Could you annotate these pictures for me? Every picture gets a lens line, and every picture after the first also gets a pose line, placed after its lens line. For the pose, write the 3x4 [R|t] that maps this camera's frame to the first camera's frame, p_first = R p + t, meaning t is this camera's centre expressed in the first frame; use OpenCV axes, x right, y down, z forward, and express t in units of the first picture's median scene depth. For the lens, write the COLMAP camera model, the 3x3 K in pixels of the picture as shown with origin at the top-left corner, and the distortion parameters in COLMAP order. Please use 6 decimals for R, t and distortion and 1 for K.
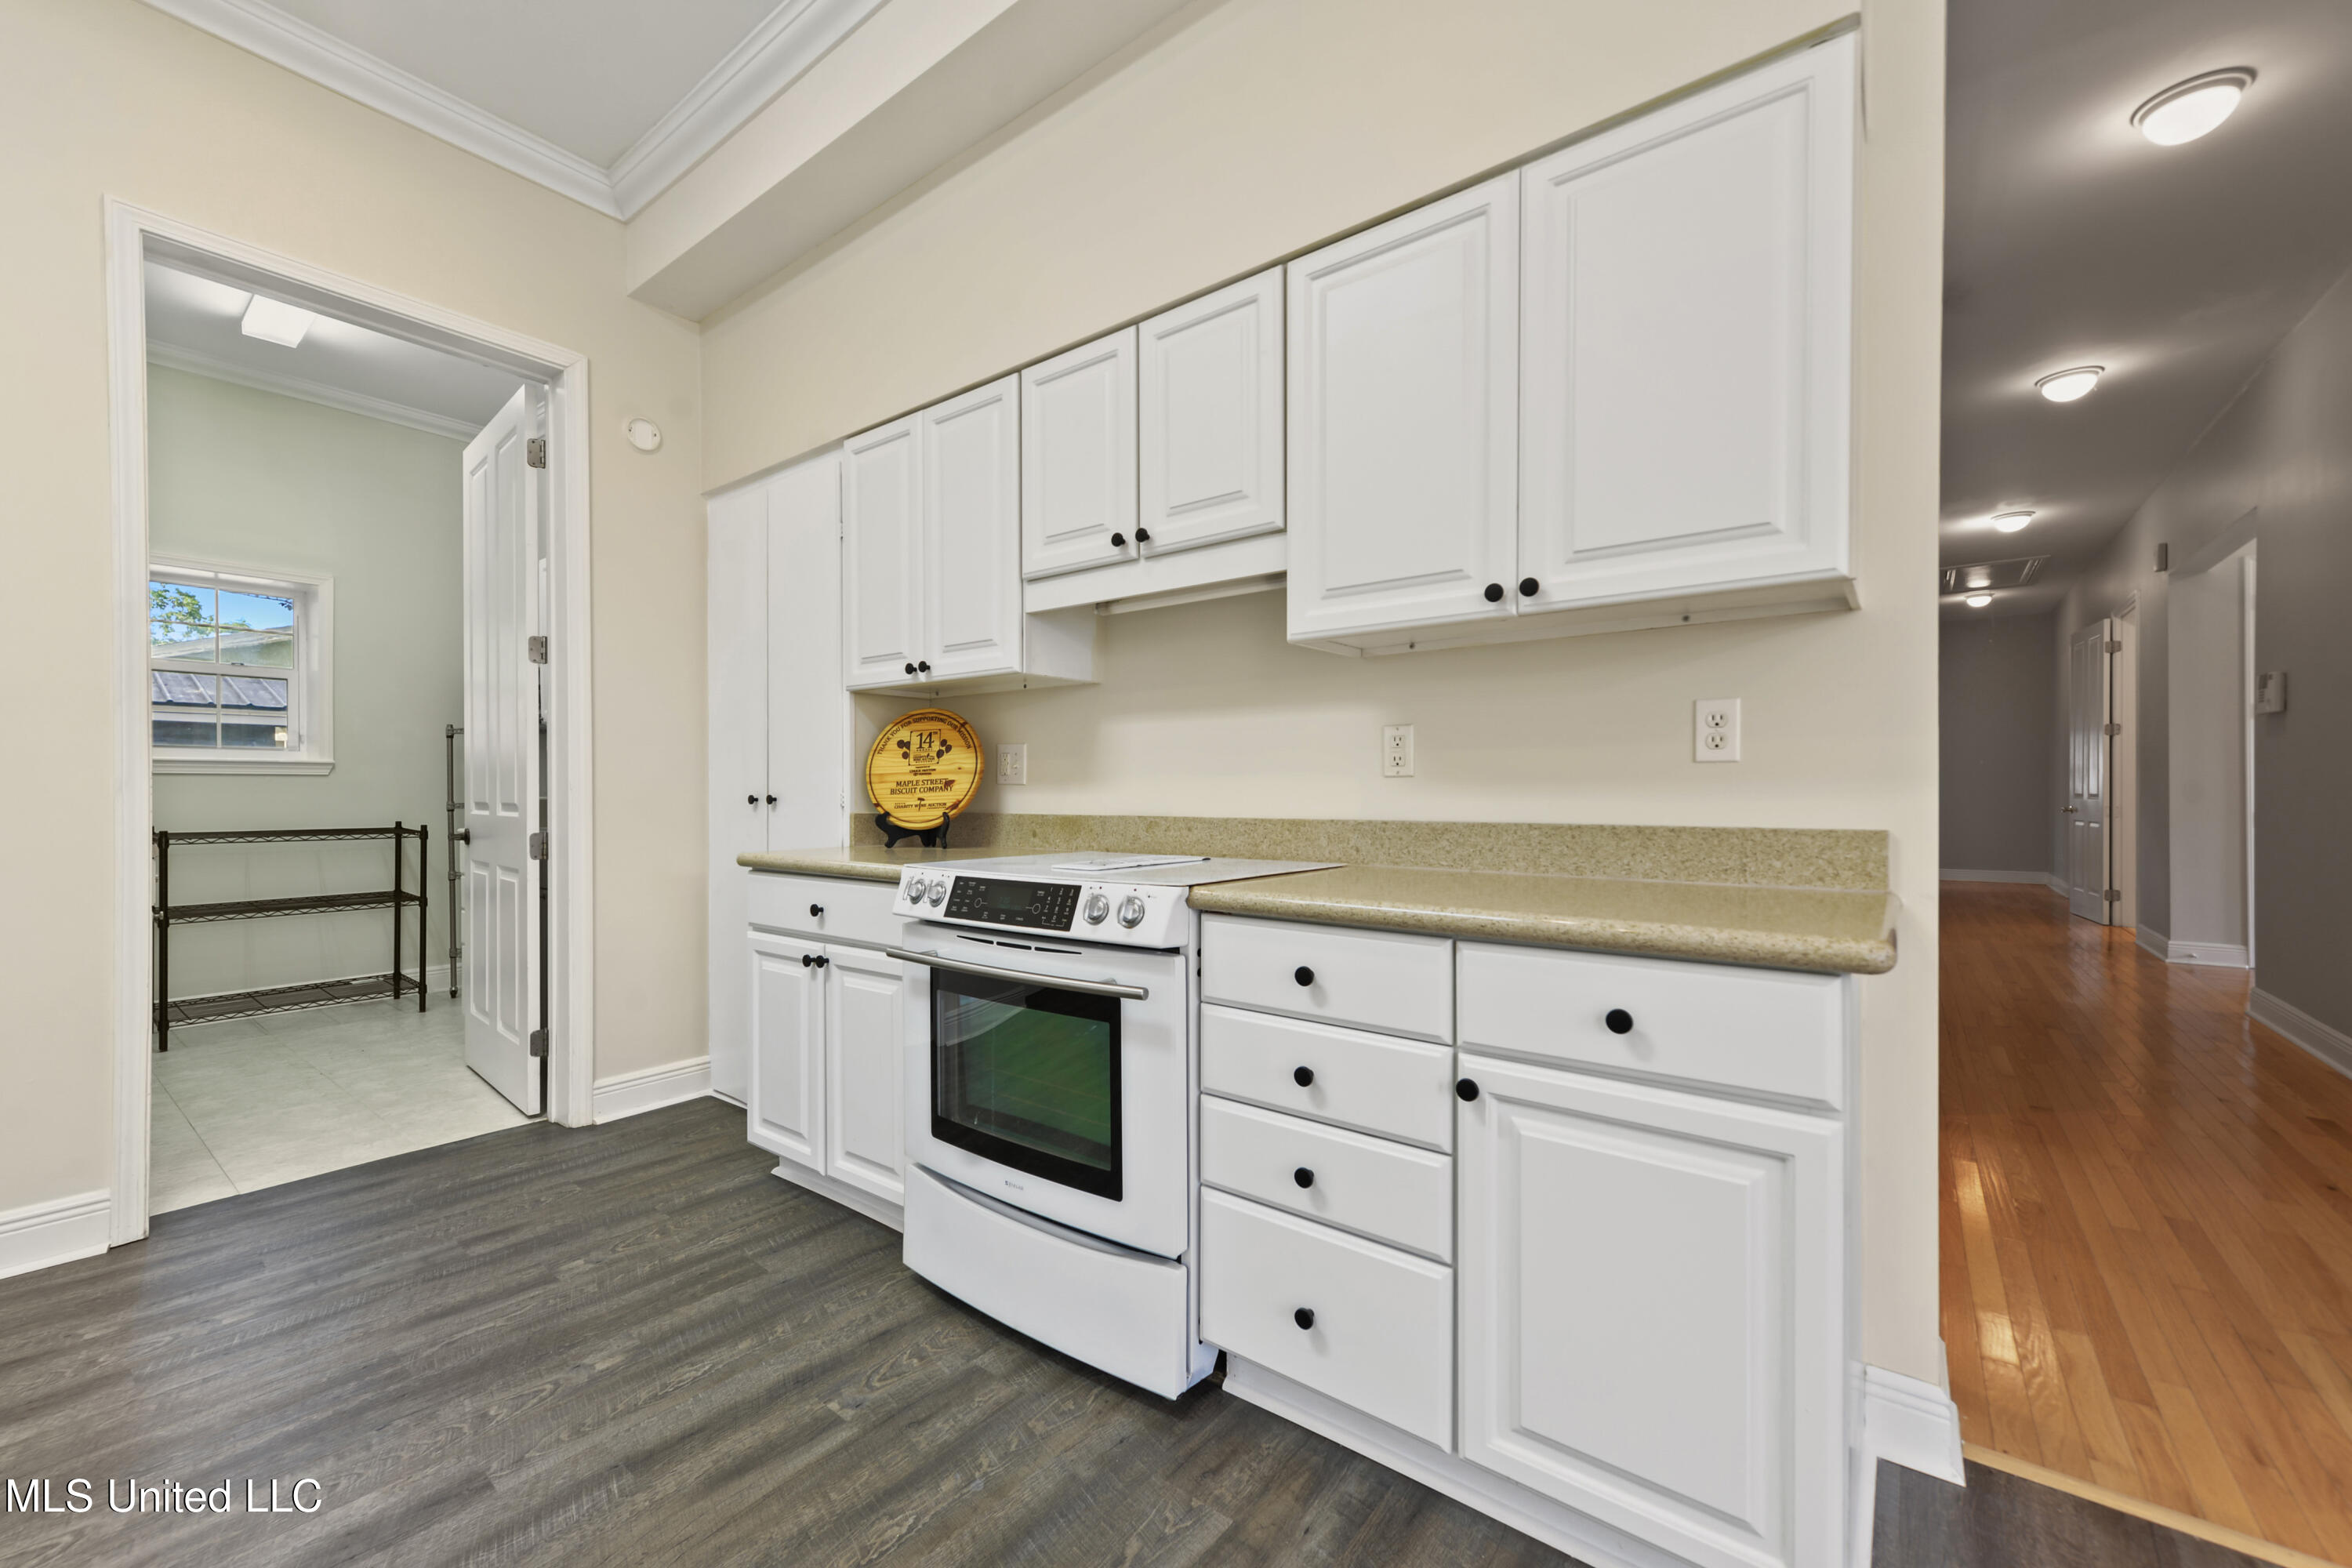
lens RADIAL K [[941.9, 0, 1144.9], [0, 941.9, 785.3], [0, 0, 1]] dist [0.010549, -0.000045]
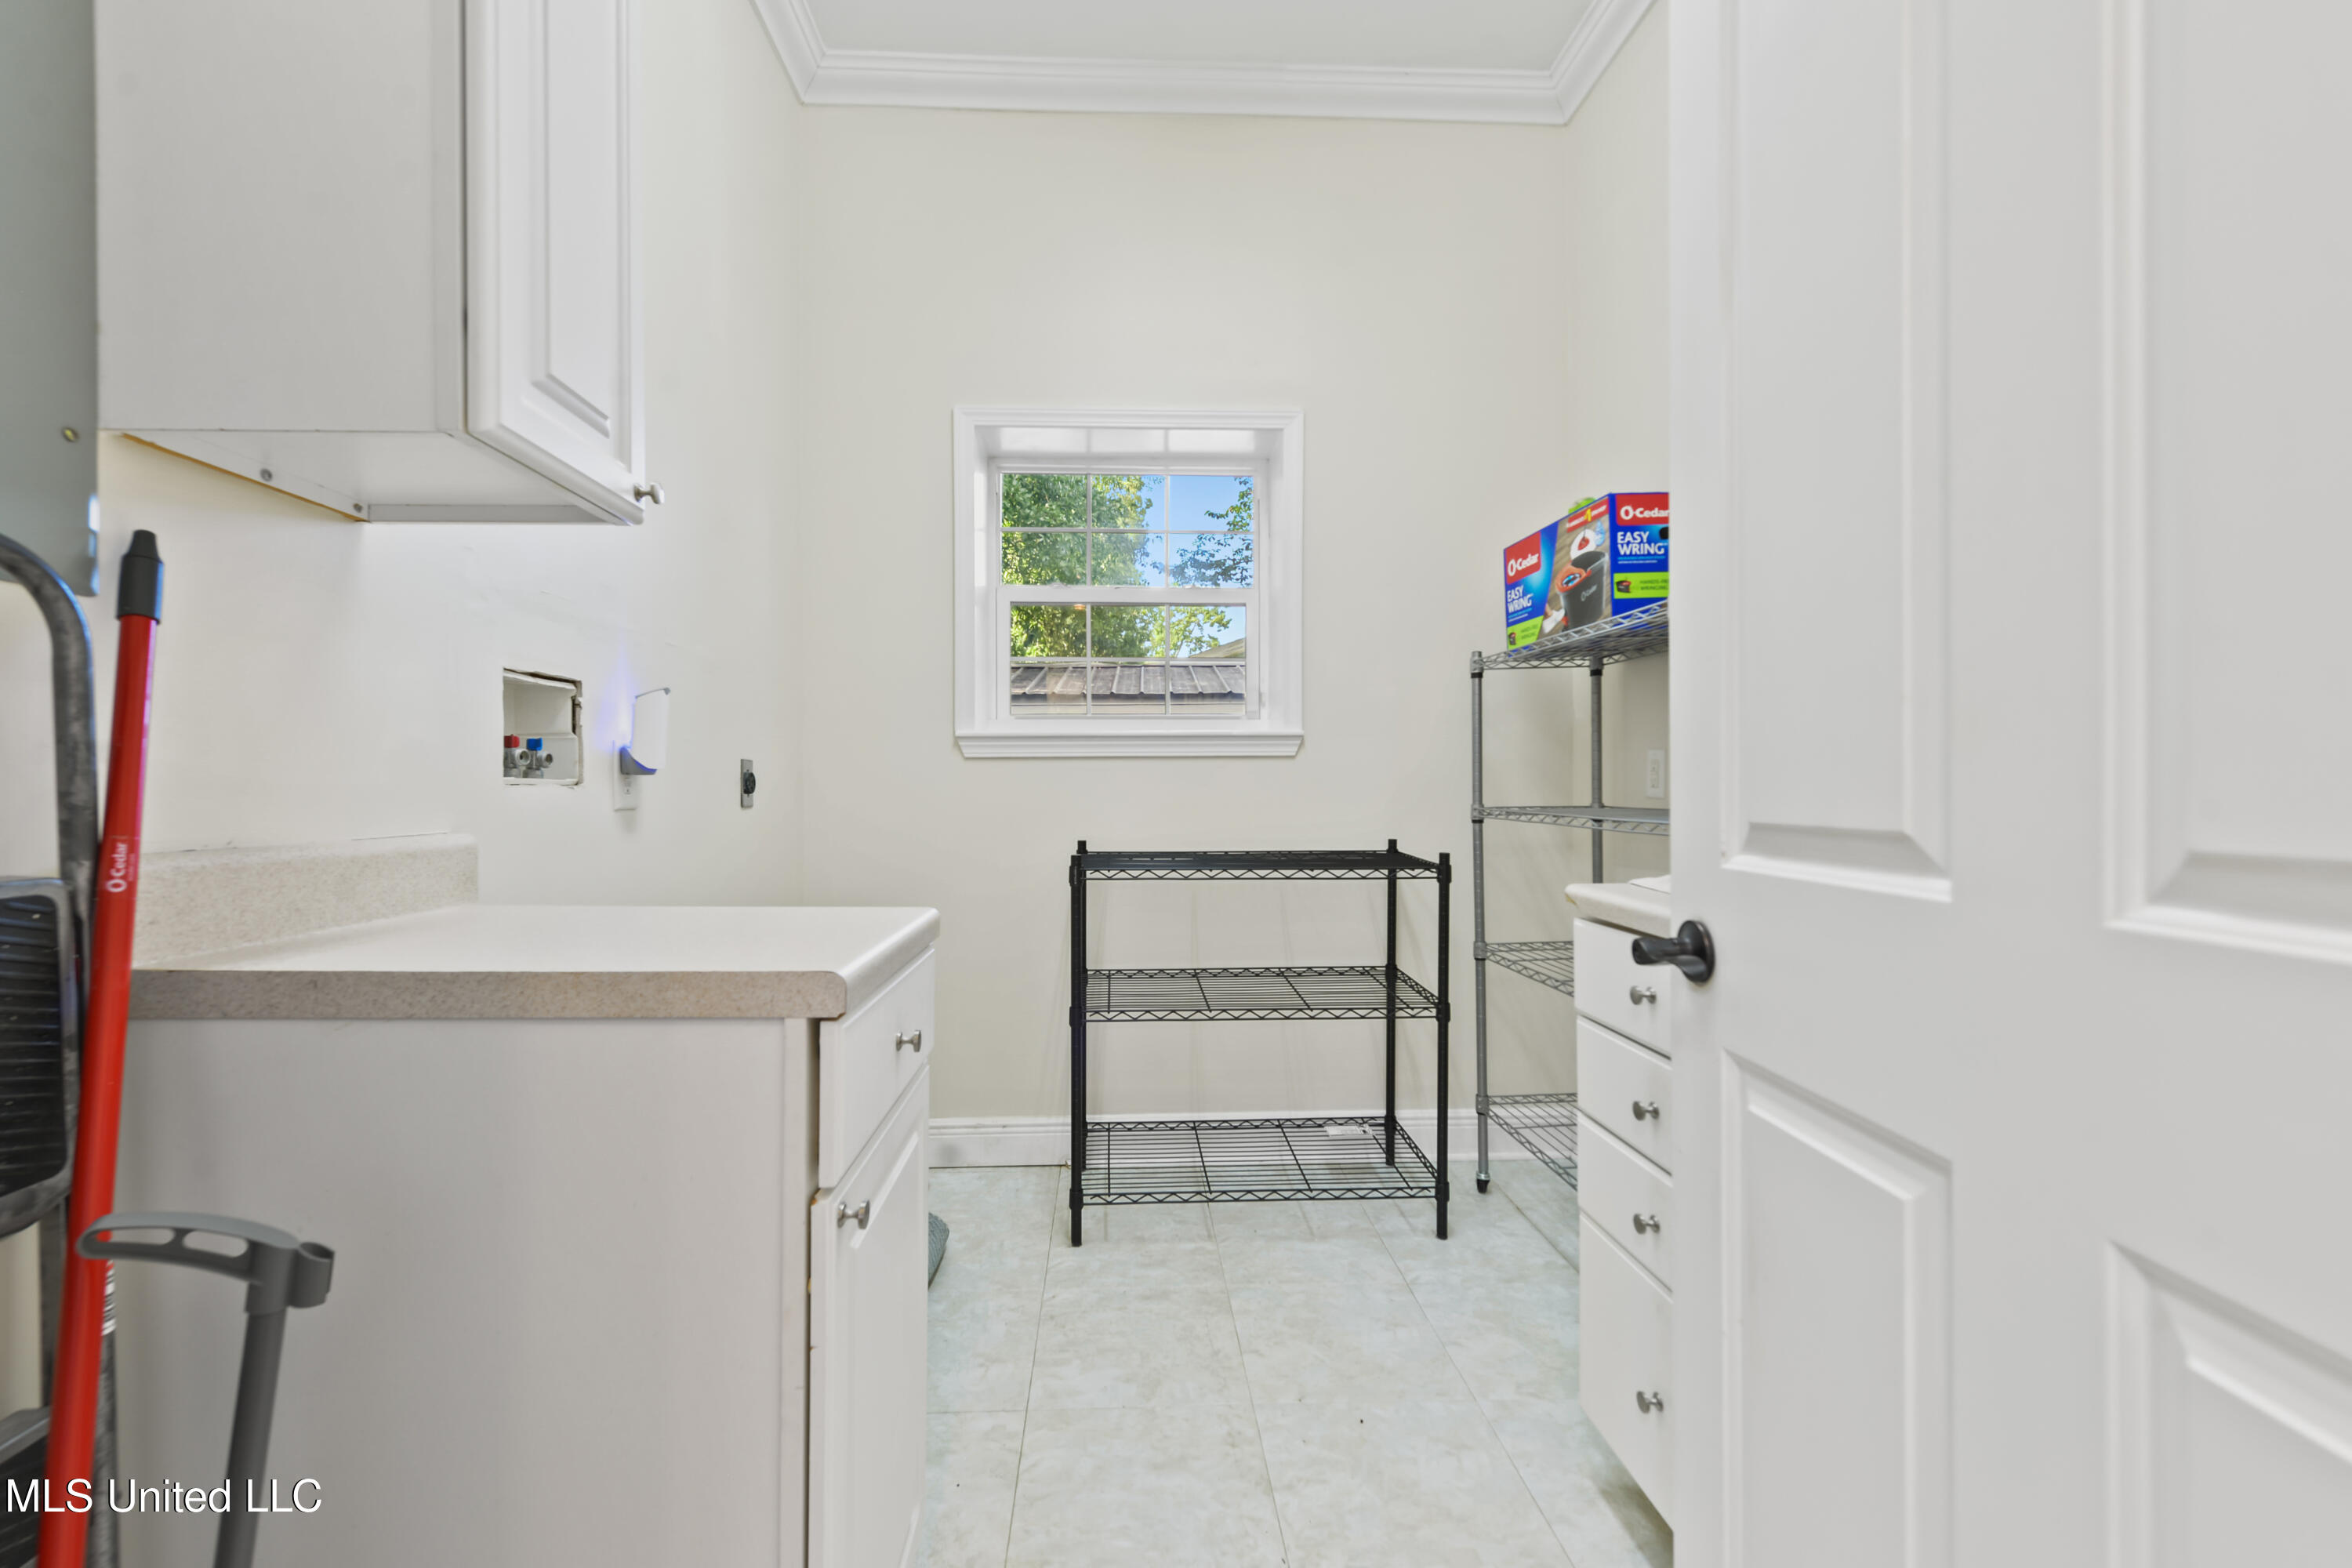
lens RADIAL K [[941.9, 0, 1166.2], [0, 941.9, 791.6], [0, 0, 1]] dist [0.010549, -0.000045]
pose [[0.664565, 0.002913, -0.747225, -0.559050], [-0.003738, 0.999993, 0.000573, 0.012635], [0.747222, 0.002412, 0.664571, 0.647623]]
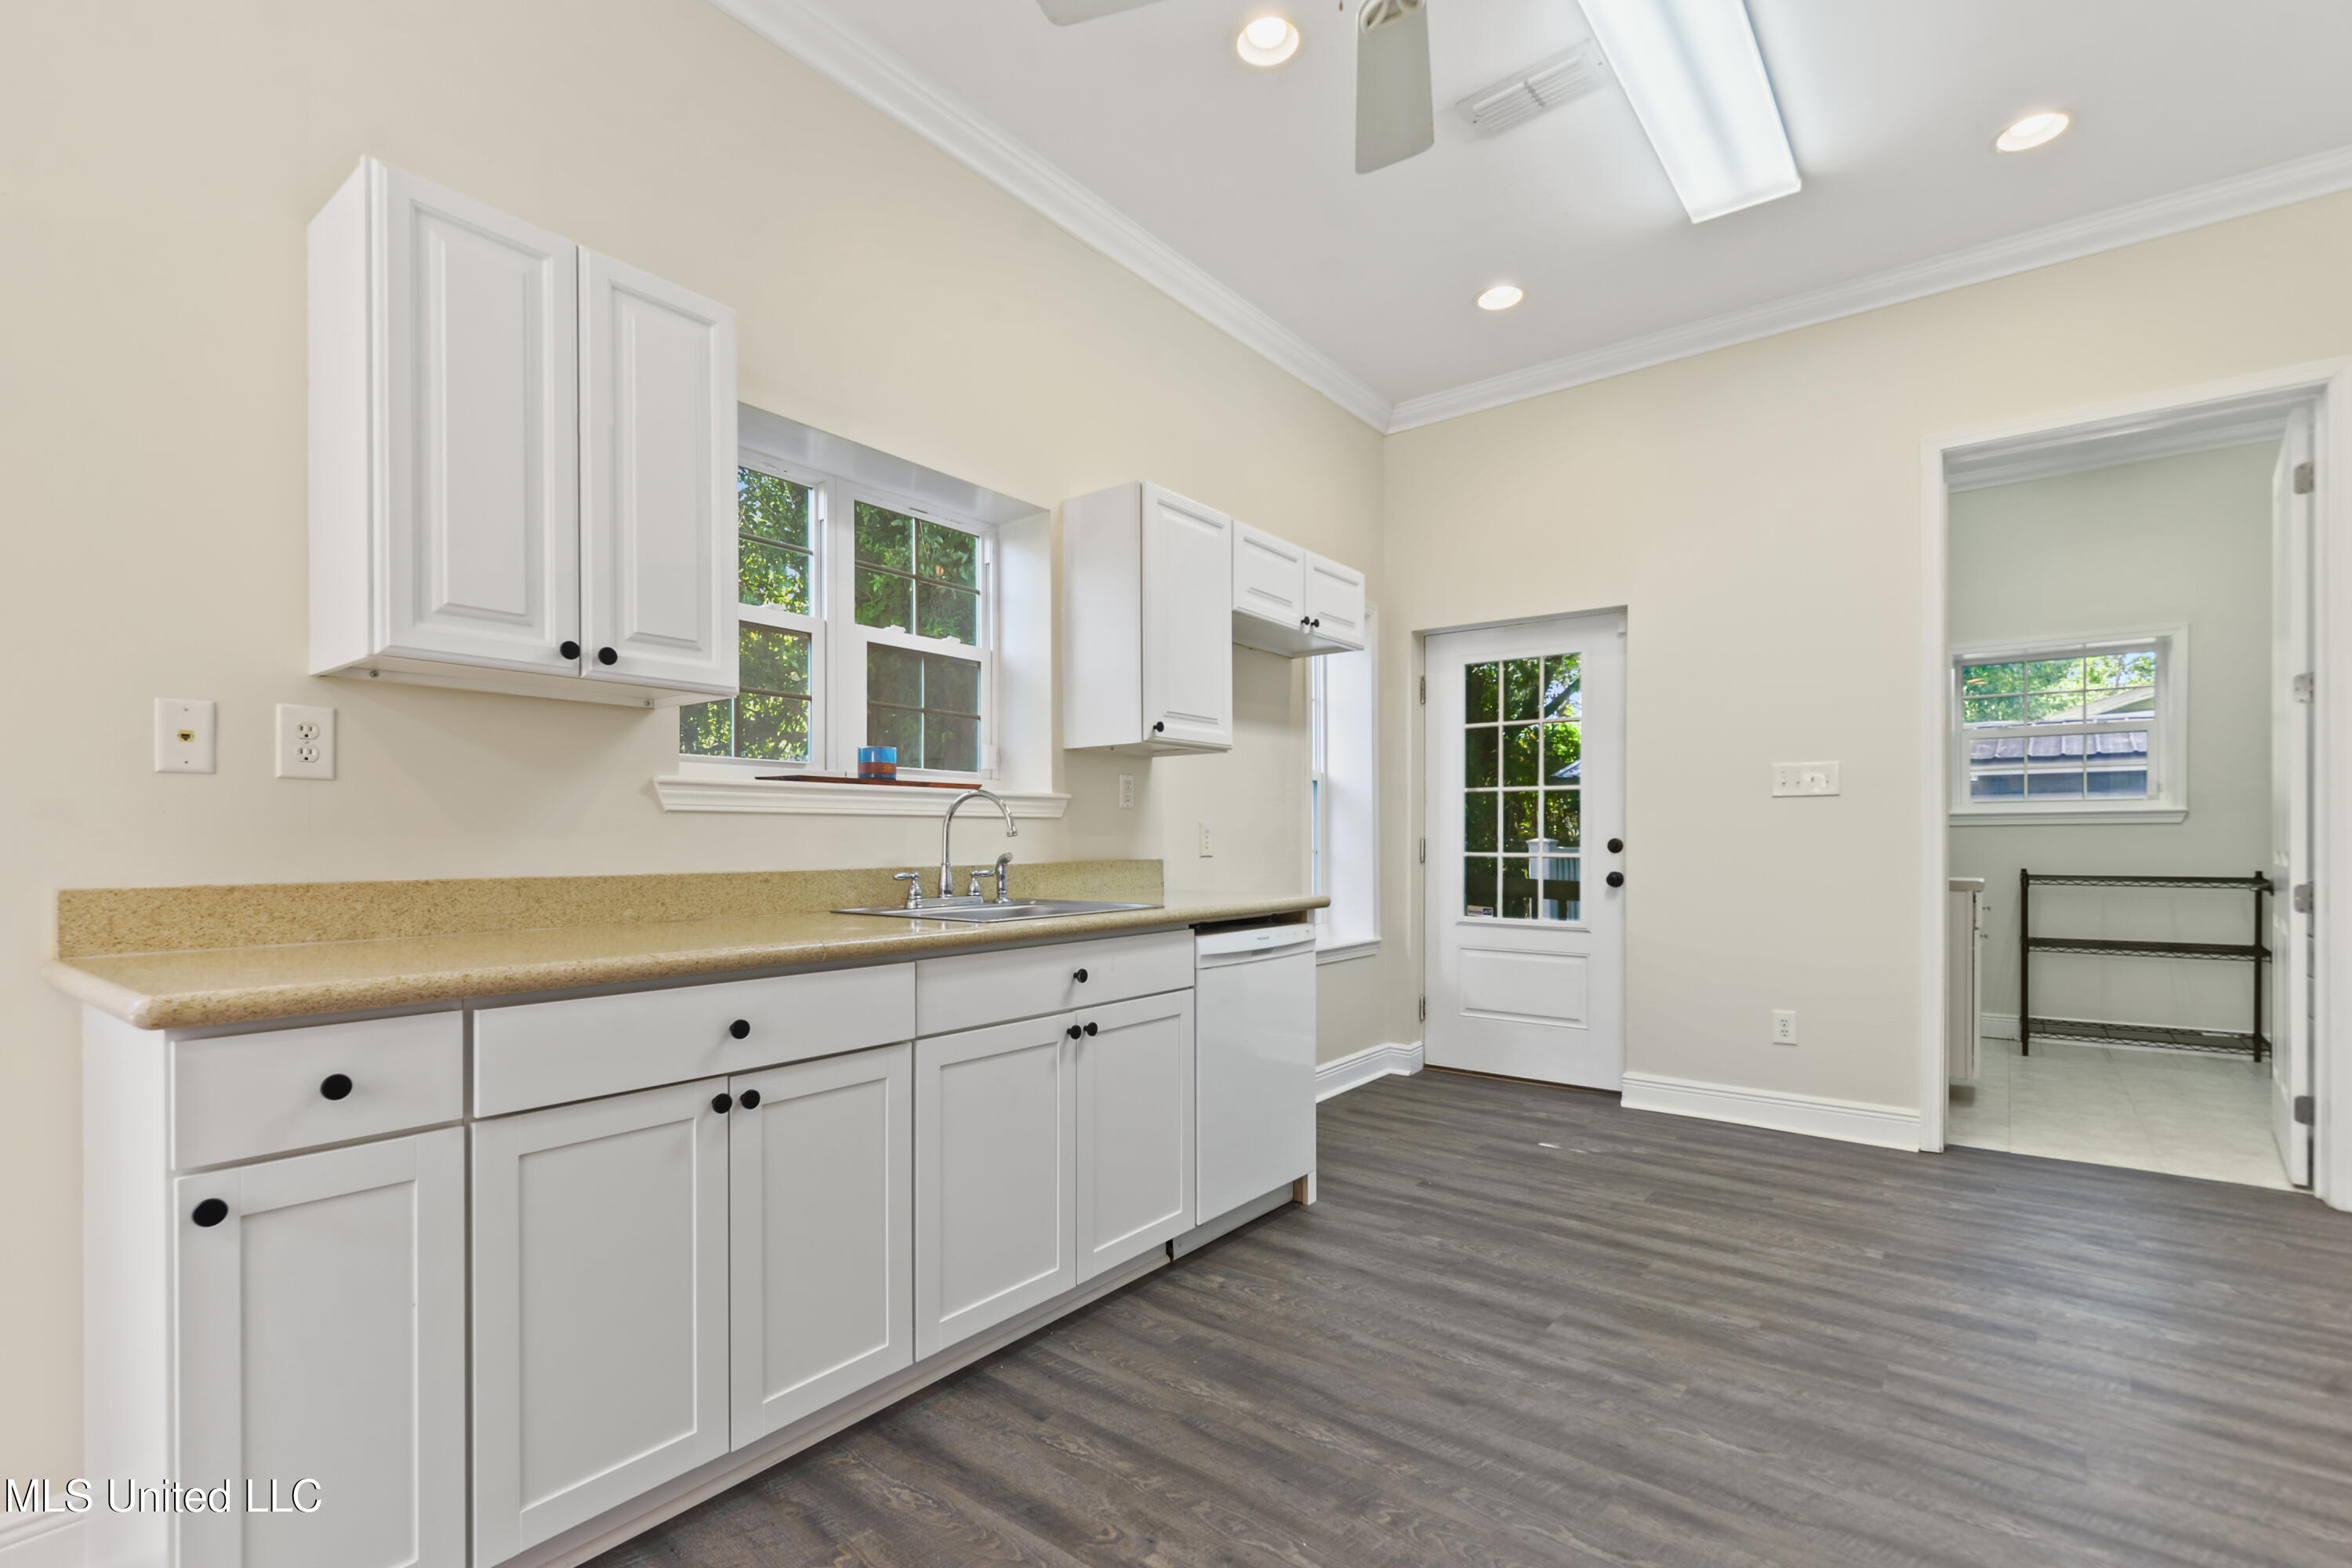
lens RADIAL K [[1077.1, 0, 1142.6], [0, 1077.1, 844.4], [0, 0, 1]] dist [0.013738, 0.000141]
pose [[0.001199, 0.007622, -0.999970, 0.332494], [0.006064, 0.999953, 0.007629, -0.003738], [0.999981, -0.006073, 0.001152, -0.111558]]
